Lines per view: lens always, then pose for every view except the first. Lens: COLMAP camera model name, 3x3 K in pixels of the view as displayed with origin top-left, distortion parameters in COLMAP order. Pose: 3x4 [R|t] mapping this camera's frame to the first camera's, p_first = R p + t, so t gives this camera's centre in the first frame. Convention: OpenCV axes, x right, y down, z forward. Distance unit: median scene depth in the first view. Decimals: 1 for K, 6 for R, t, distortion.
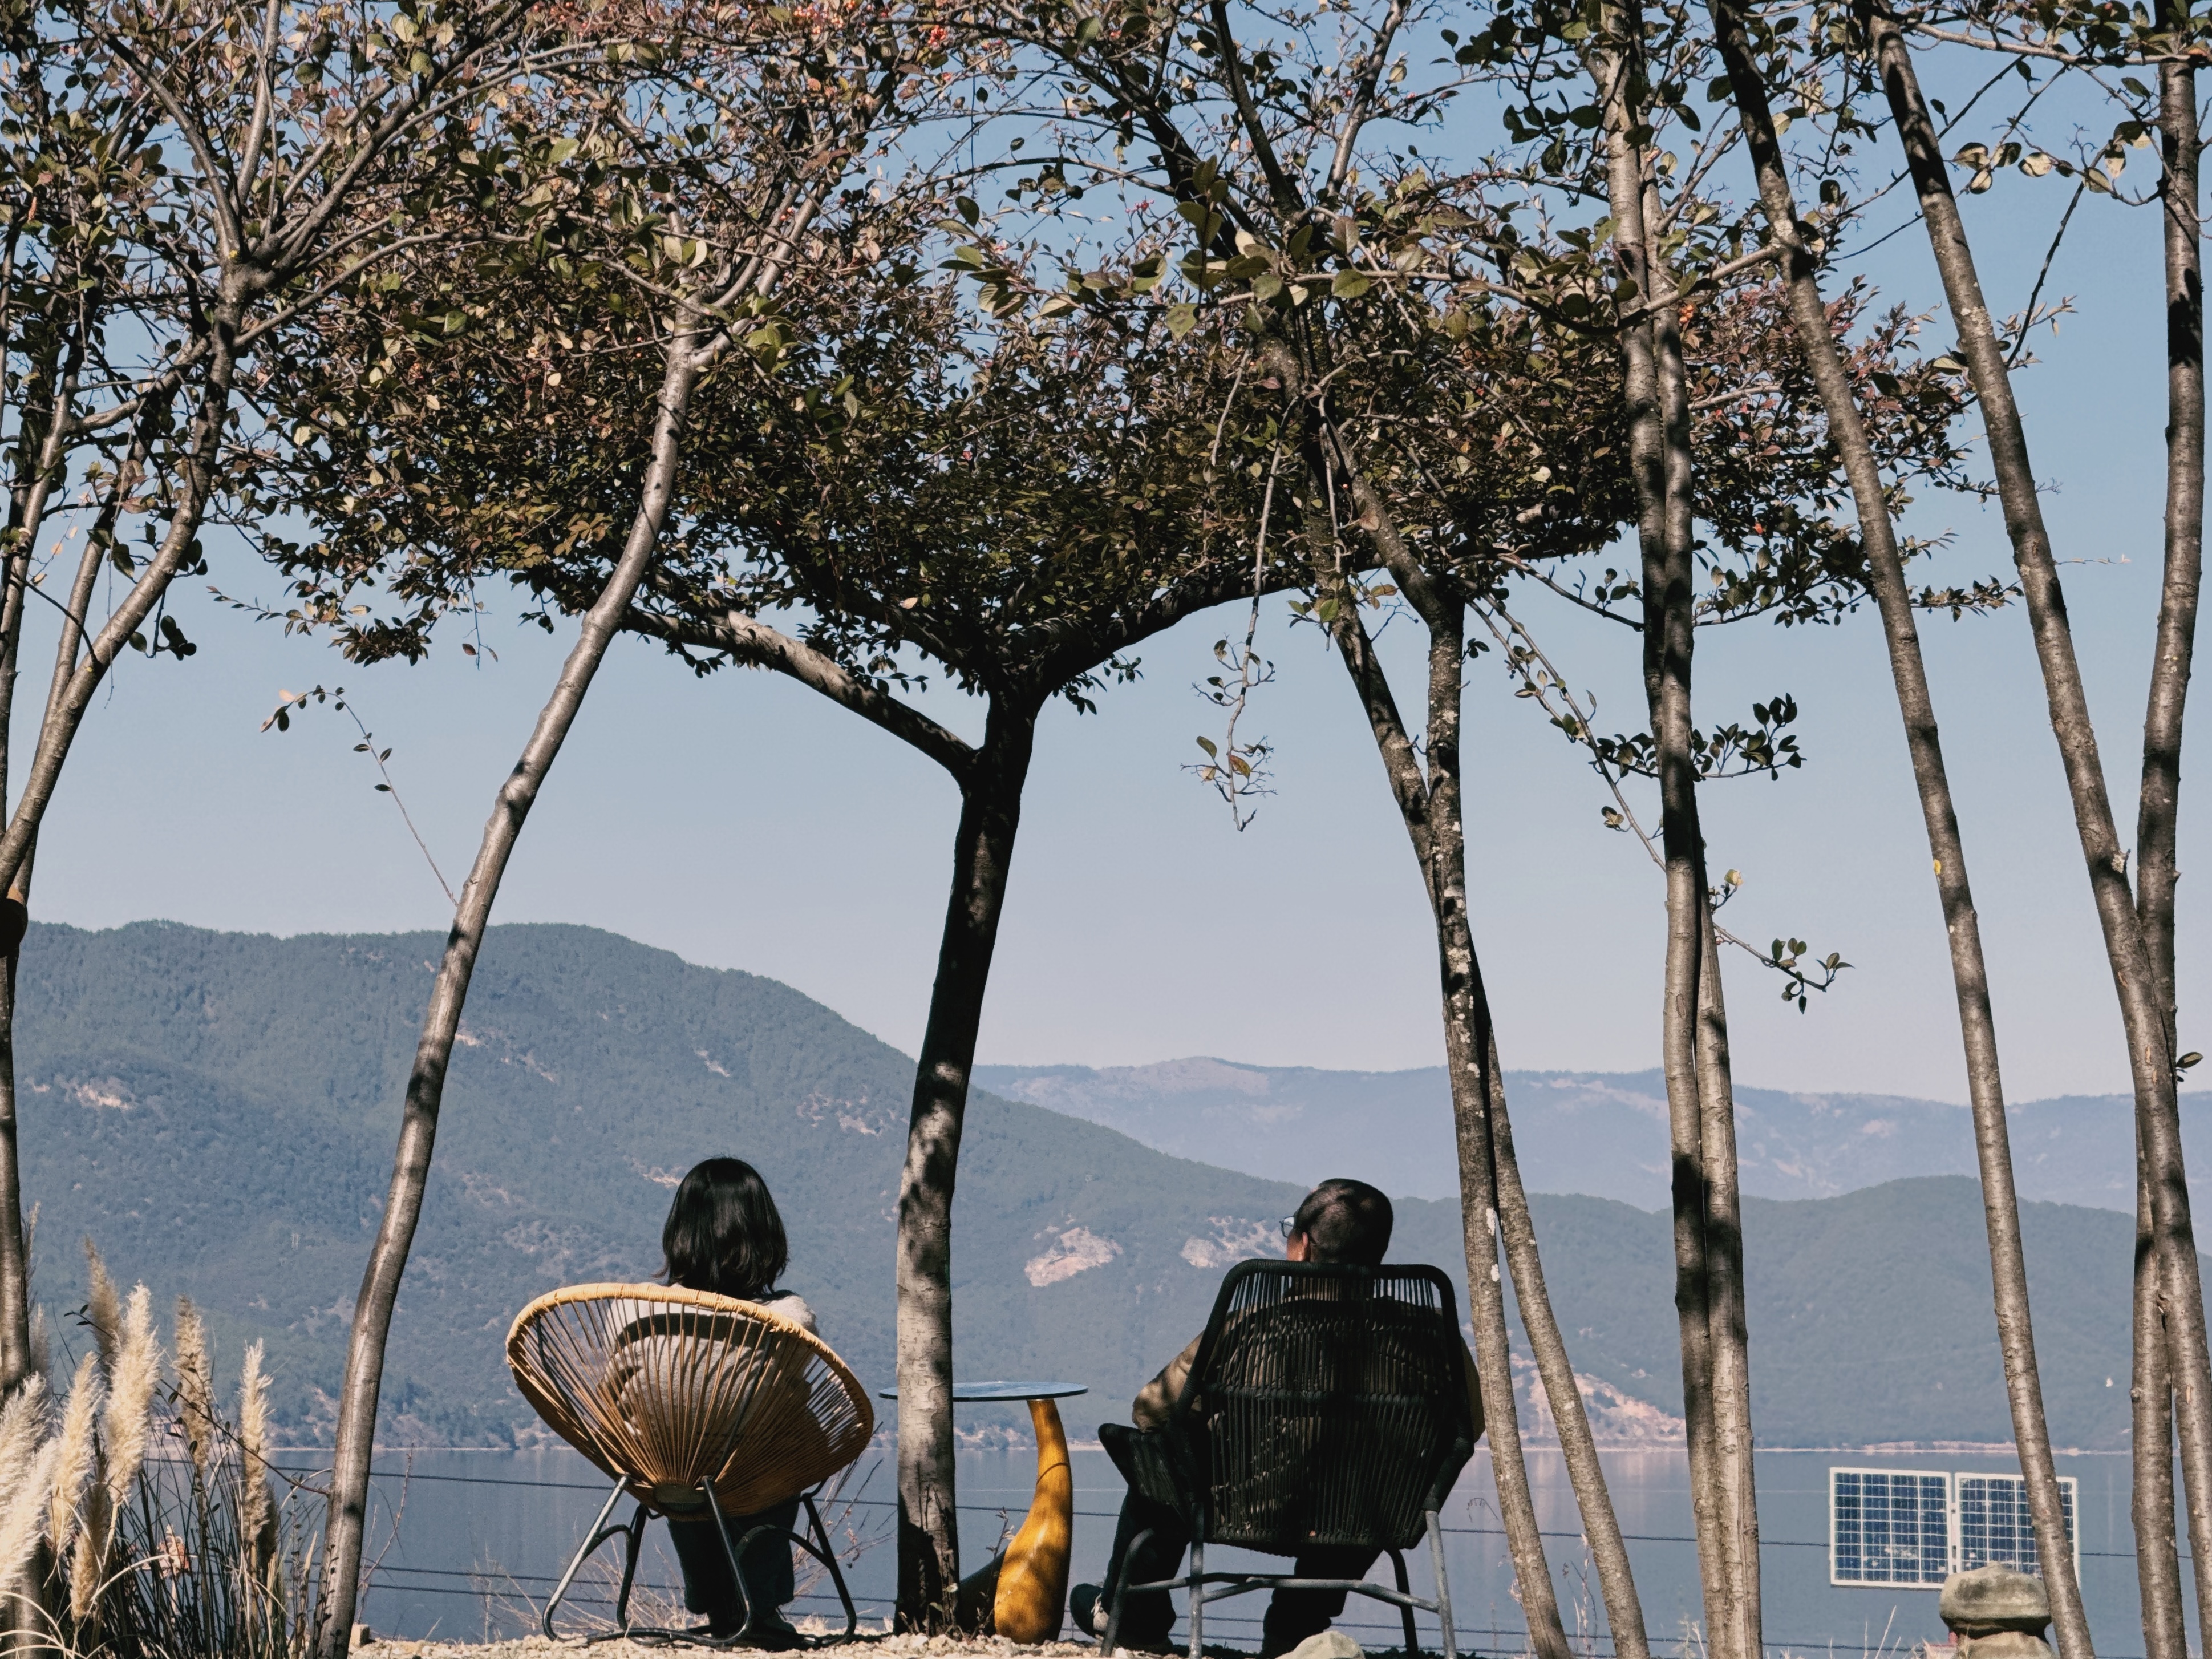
lens RADIAL K [[6780.4, 0, 1104.9], [0, 6780.4, 694.5], [0, 0, 1]] dist [0.168531, 1.306848]
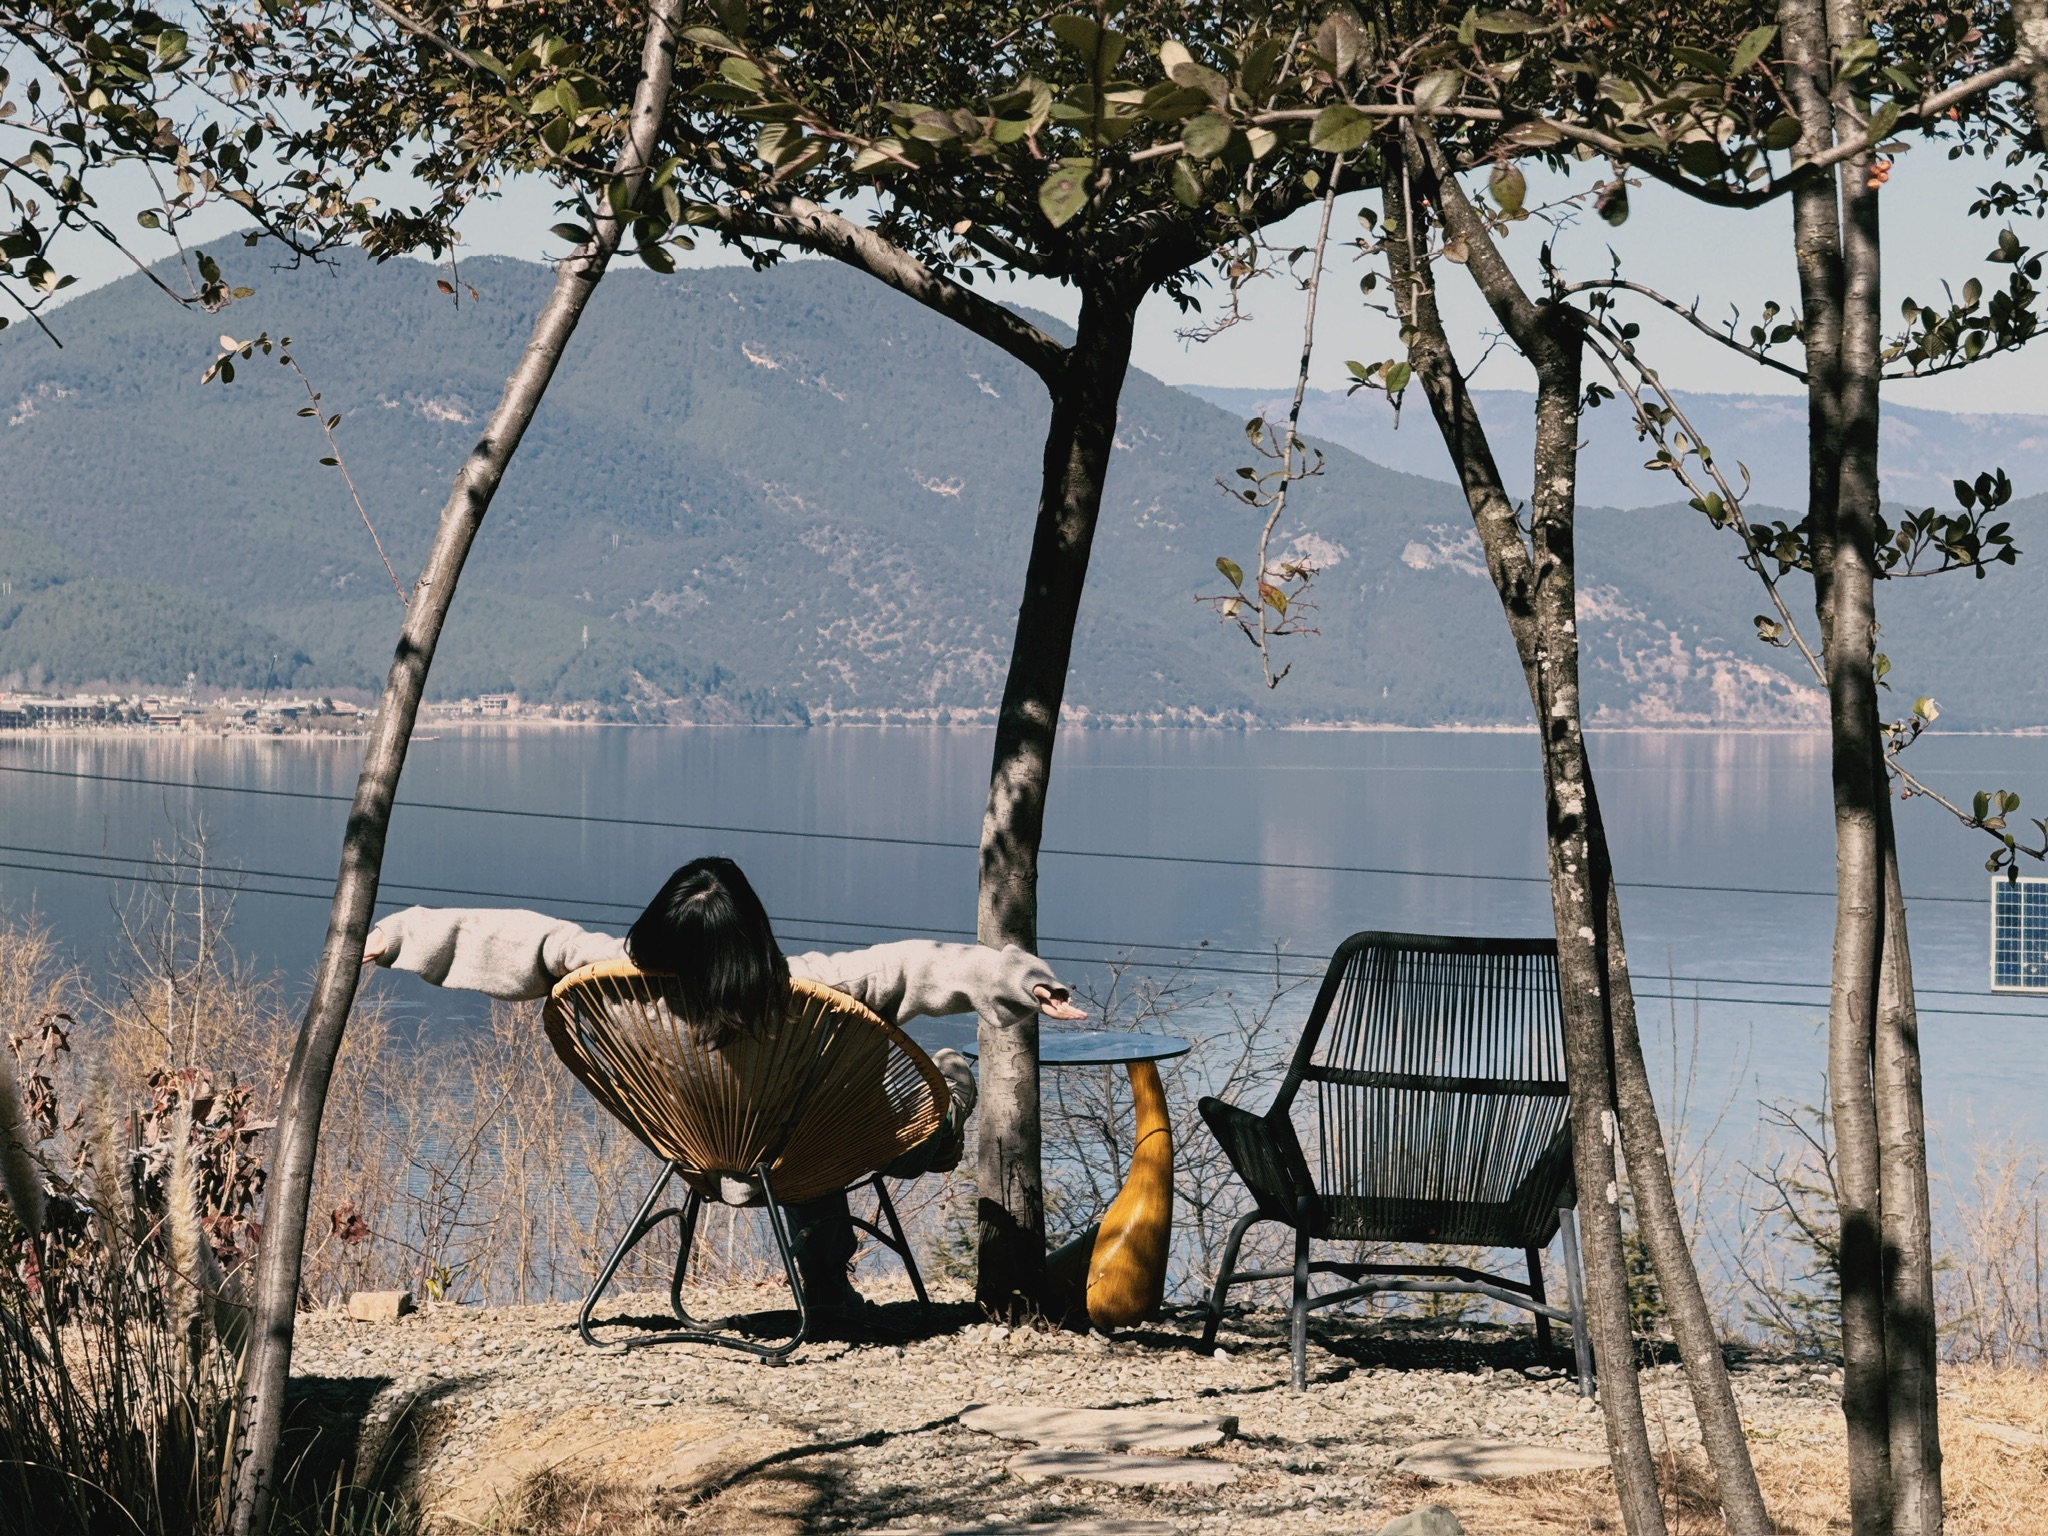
lens RADIAL K [[6277.2, 0, 1023.0], [0, 6277.2, 643.0], [0, 0, 1]] dist [0.168531, 1.306848]
pose [[0.998900, 0.006892, -0.046376, 0.022082], [-0.002803, 0.996145, 0.087673, -0.041452], [0.046802, -0.087446, 0.995069, 0.268429]]
